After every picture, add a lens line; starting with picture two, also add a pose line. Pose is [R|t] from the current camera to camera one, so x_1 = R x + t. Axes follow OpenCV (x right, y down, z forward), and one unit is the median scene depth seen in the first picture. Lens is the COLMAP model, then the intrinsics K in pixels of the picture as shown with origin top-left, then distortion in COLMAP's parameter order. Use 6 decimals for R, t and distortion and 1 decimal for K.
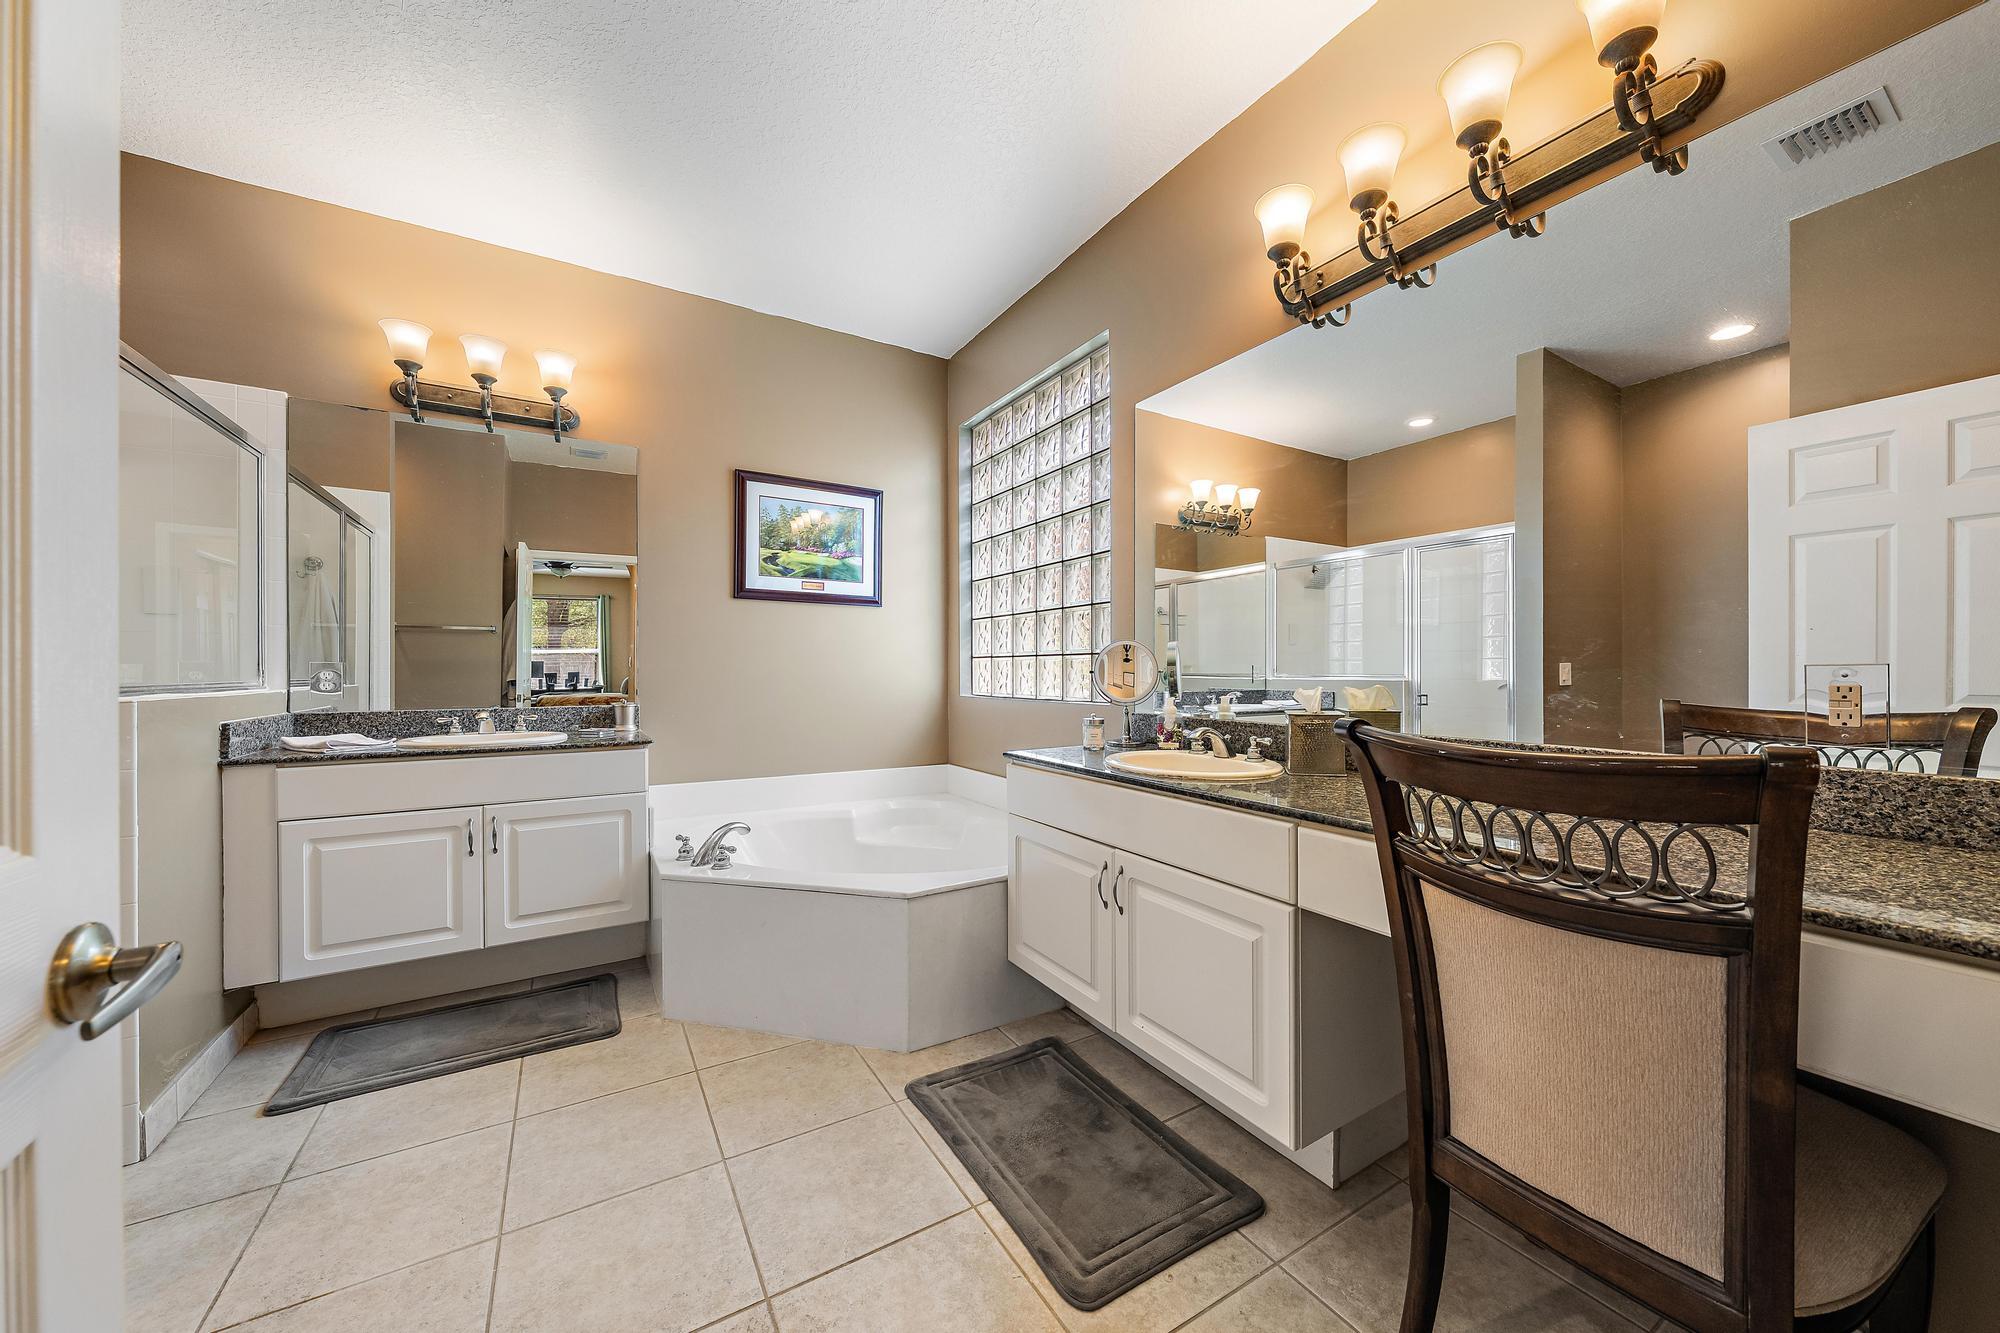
lens RADIAL K [[726.6, 0, 1019.8], [0, 726.6, 672.5], [0, 0, 1]] dist [-0.001489, 0.000311]
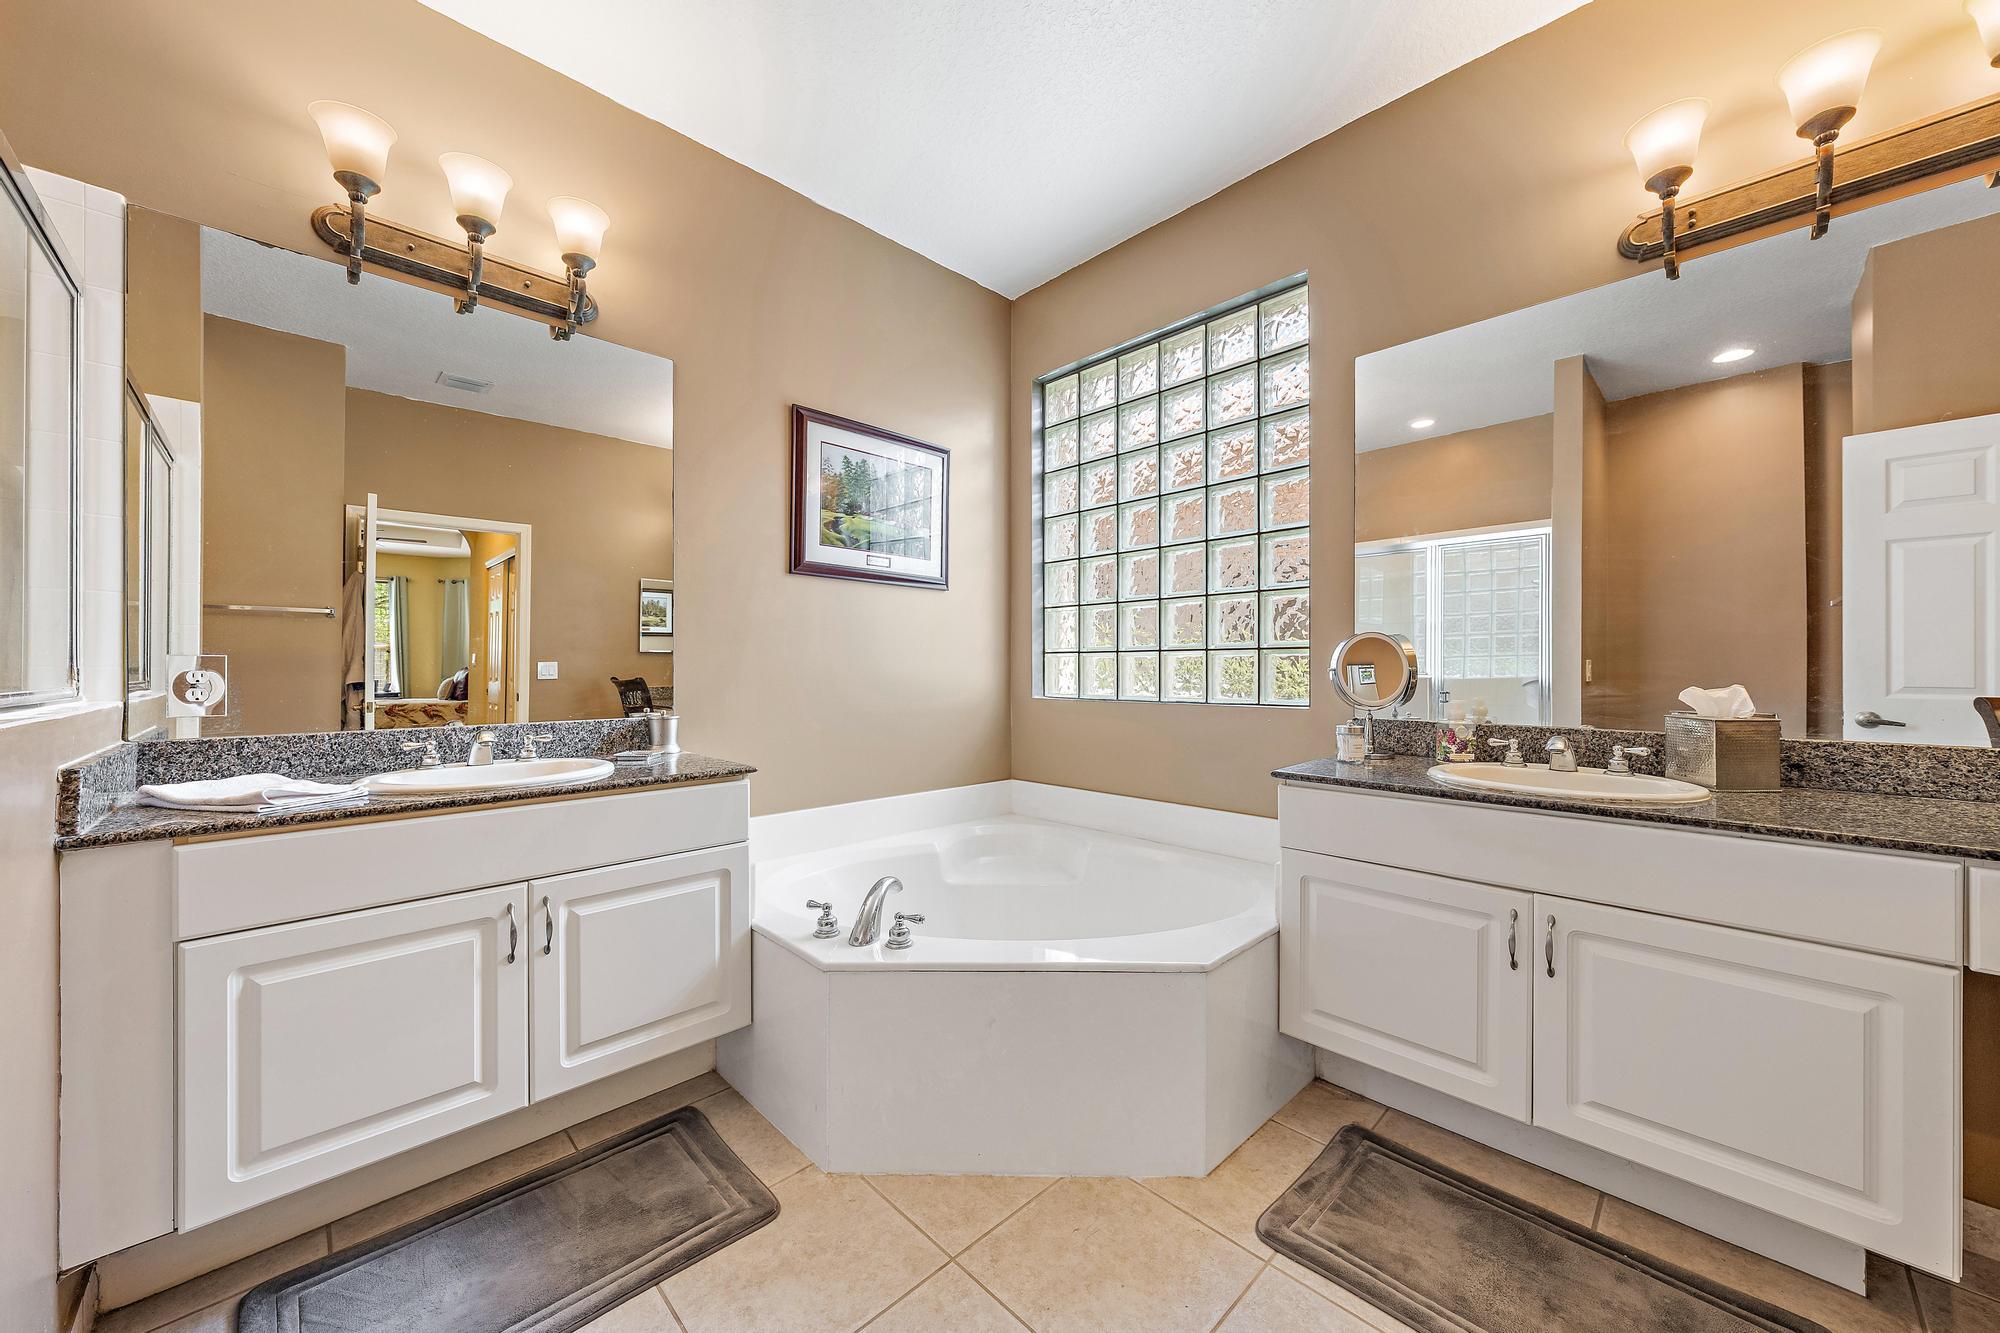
lens RADIAL K [[726.6, 0, 992.4], [0, 726.6, 665.9], [0, 0, 1]] dist [-0.001489, 0.000311]
pose [[0.972958, 0.000206, 0.230981, -0.466055], [0.001009, 0.999986, -0.005140, -0.001375], [-0.230978, 0.005234, 0.972945, 0.271873]]
